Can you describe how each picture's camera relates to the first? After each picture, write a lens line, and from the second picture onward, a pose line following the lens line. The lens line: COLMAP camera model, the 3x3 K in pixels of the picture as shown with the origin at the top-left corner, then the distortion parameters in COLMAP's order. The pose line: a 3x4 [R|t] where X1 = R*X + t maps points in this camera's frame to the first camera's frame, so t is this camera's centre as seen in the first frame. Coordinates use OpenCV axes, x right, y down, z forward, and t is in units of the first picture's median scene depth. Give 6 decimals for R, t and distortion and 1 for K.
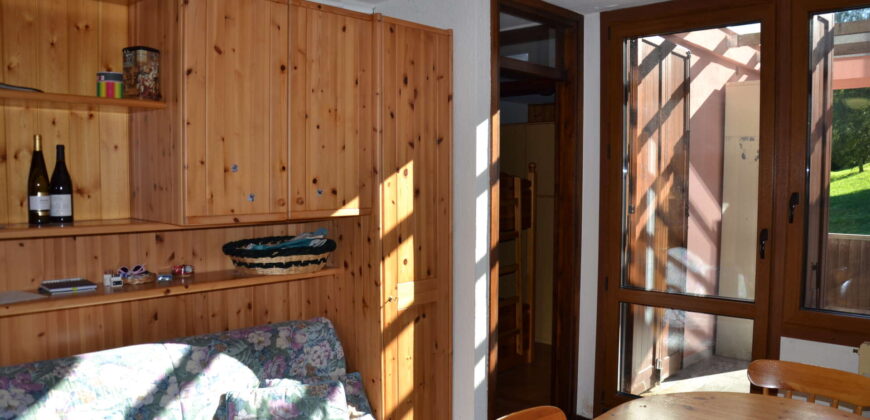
lens RADIAL K [[673.8, 0, 435.0], [0, 673.8, 210.0], [0, 0, 1]] dist [-0.113941, 0.002084]
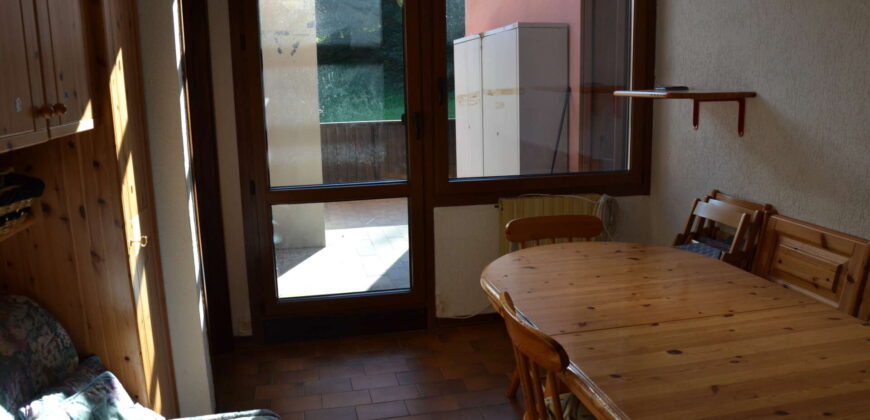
lens RADIAL K [[687.1, 0, 435.0], [0, 687.1, 210.0], [0, 0, 1]] dist [0.000846, 0.000828]
pose [[0.574058, -0.173622, 0.800195, -0.473681], [0.063069, 0.983733, 0.168200, -0.006461], [-0.816382, -0.046089, 0.575670, 0.309349]]
